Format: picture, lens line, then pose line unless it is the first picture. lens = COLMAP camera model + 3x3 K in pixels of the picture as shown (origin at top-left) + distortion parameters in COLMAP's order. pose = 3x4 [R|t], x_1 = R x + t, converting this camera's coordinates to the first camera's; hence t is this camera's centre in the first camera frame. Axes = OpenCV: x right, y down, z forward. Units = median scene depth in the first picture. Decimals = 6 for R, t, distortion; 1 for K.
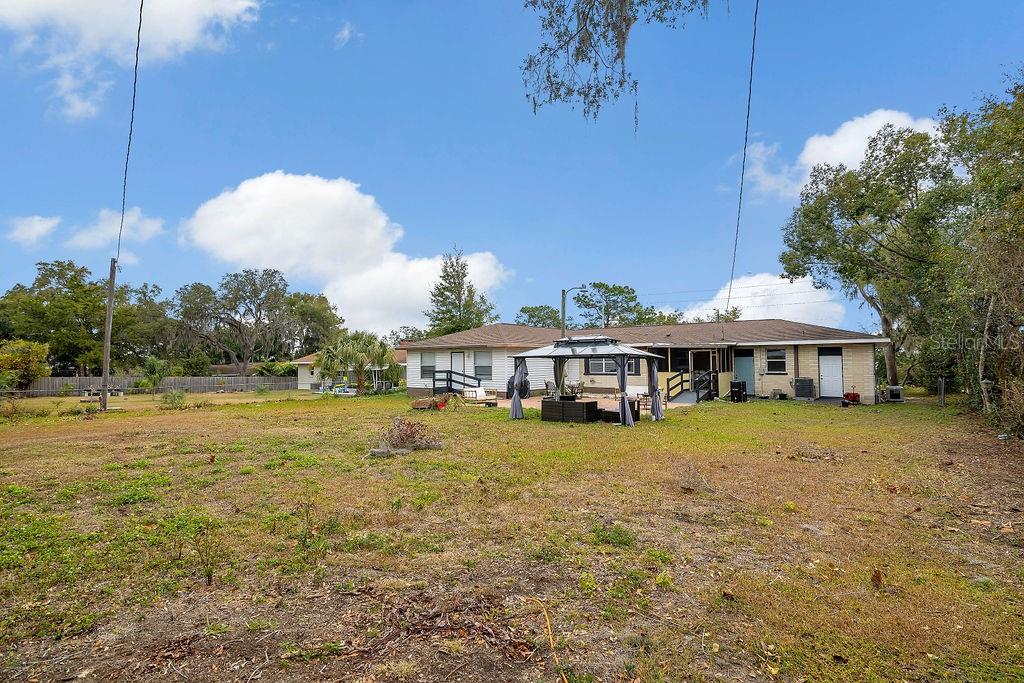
lens RADIAL K [[471.5, 0, 511.5], [0, 471.5, 348.6], [0, 0, 1]] dist [-0.010514, 0.000398]
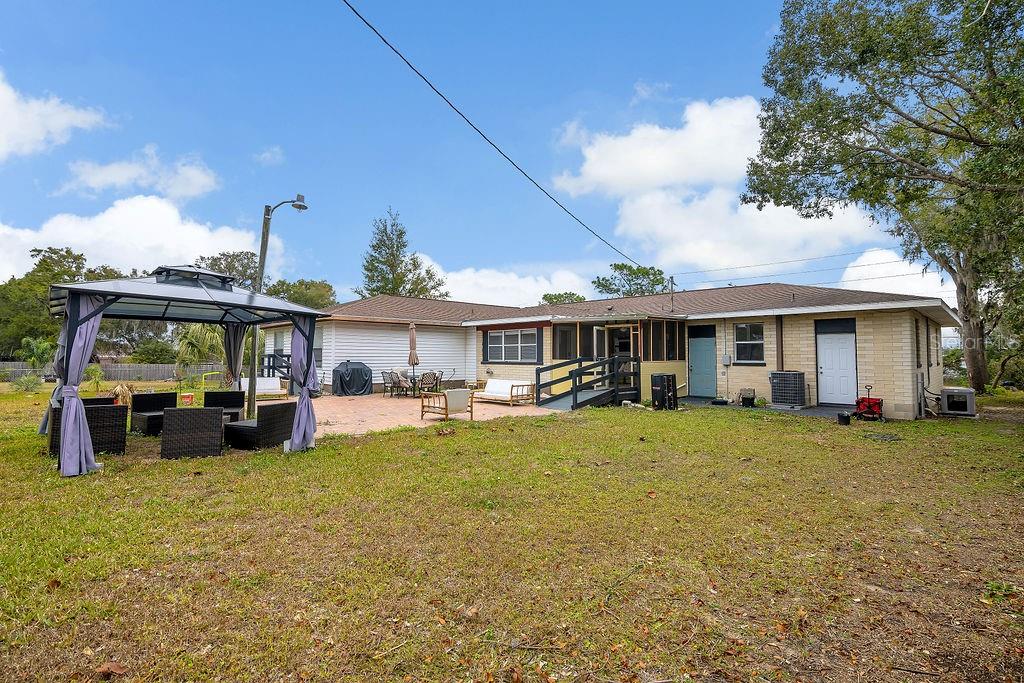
lens RADIAL K [[471.5, 0, 512.1], [0, 471.5, 333.3], [0, 0, 1]] dist [-0.010514, 0.000398]
pose [[0.990479, 0.002496, -0.137643, 0.335498], [-0.005459, 0.999761, -0.021152, 0.027457], [0.137558, 0.021702, 0.990256, 0.340837]]
